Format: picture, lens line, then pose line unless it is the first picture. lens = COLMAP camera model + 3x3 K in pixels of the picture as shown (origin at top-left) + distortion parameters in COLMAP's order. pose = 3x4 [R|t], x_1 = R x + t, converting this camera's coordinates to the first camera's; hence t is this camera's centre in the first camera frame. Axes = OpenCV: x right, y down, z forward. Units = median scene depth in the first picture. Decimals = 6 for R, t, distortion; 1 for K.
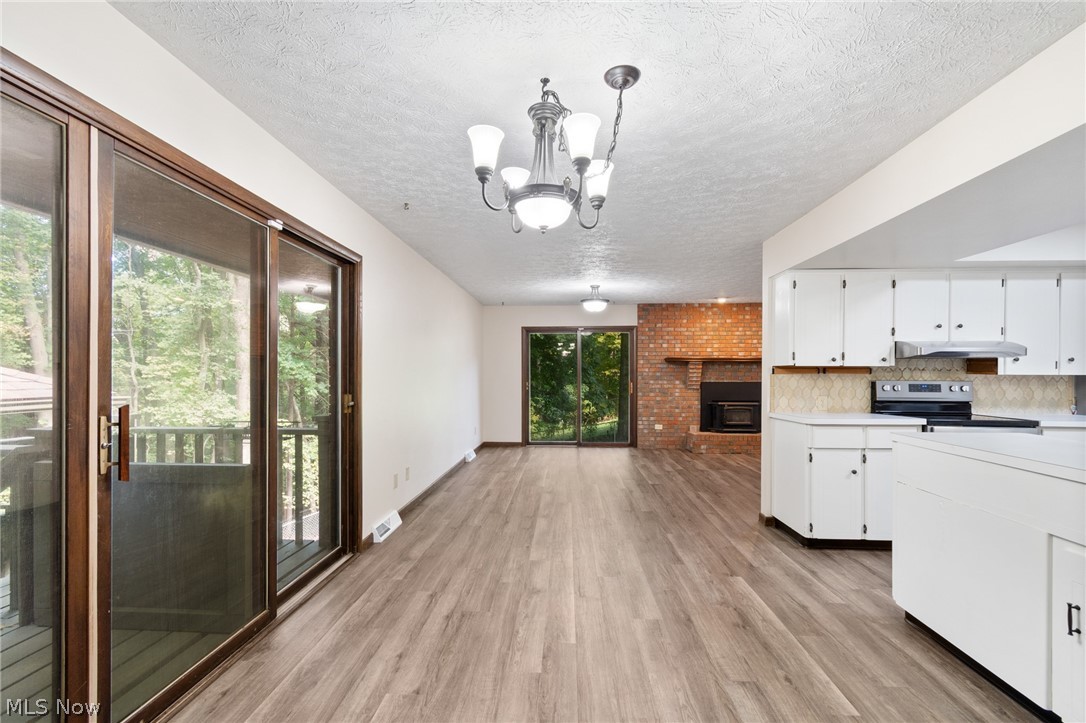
lens RADIAL K [[486.1, 0, 545.0], [0, 486.1, 369.7], [0, 0, 1]] dist [0.002867, 0.000073]
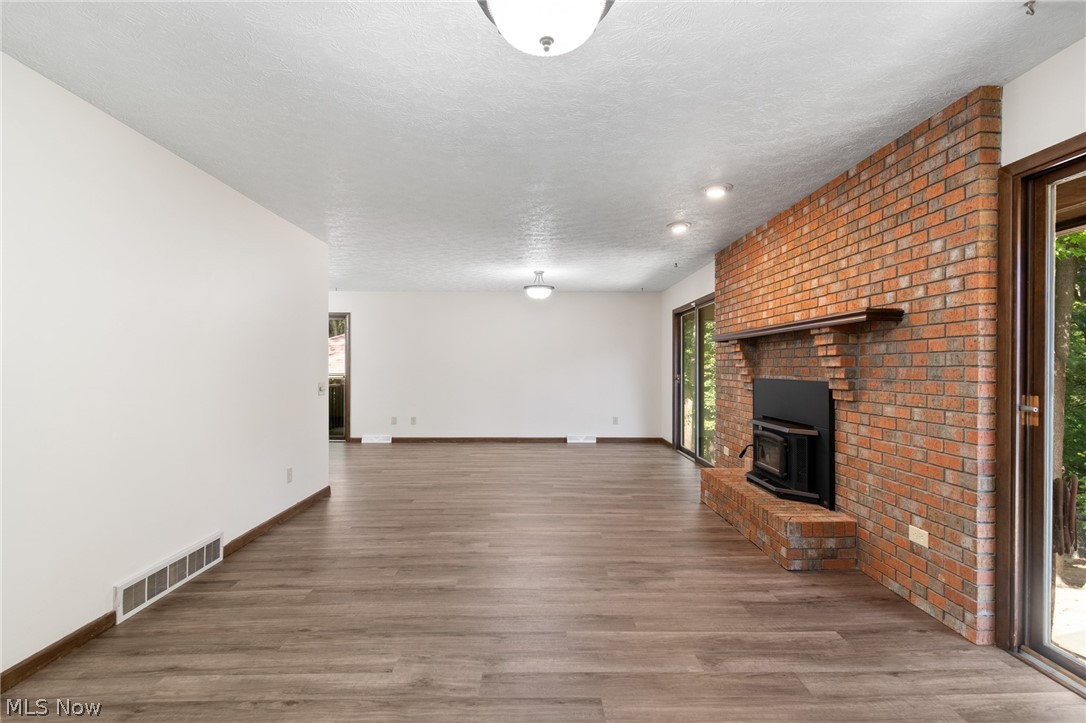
lens RADIAL K [[486.1, 0, 545.0], [0, 486.1, 369.7], [0, 0, 1]] dist [0.002867, 0.000073]
pose [[0.073599, 0.004910, -0.997276, 0.823880], [0.004675, 0.999975, 0.005269, 0.012294], [0.997277, -0.005050, 0.073574, 0.732297]]
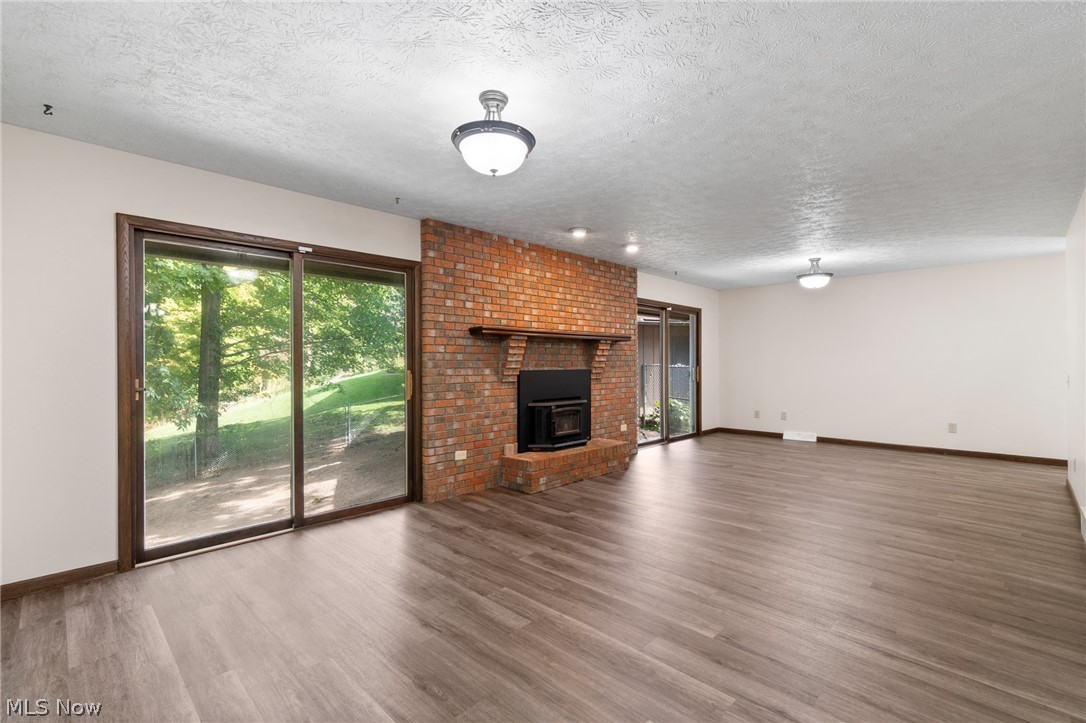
lens RADIAL K [[486.1, 0, 545.0], [0, 486.1, 369.7], [0, 0, 1]] dist [0.002867, 0.000073]
pose [[0.658641, -0.012902, 0.752347, -0.109656], [0.000599, 0.999862, 0.016621, 0.014000], [-0.752457, -0.010497, 0.658558, 0.576343]]
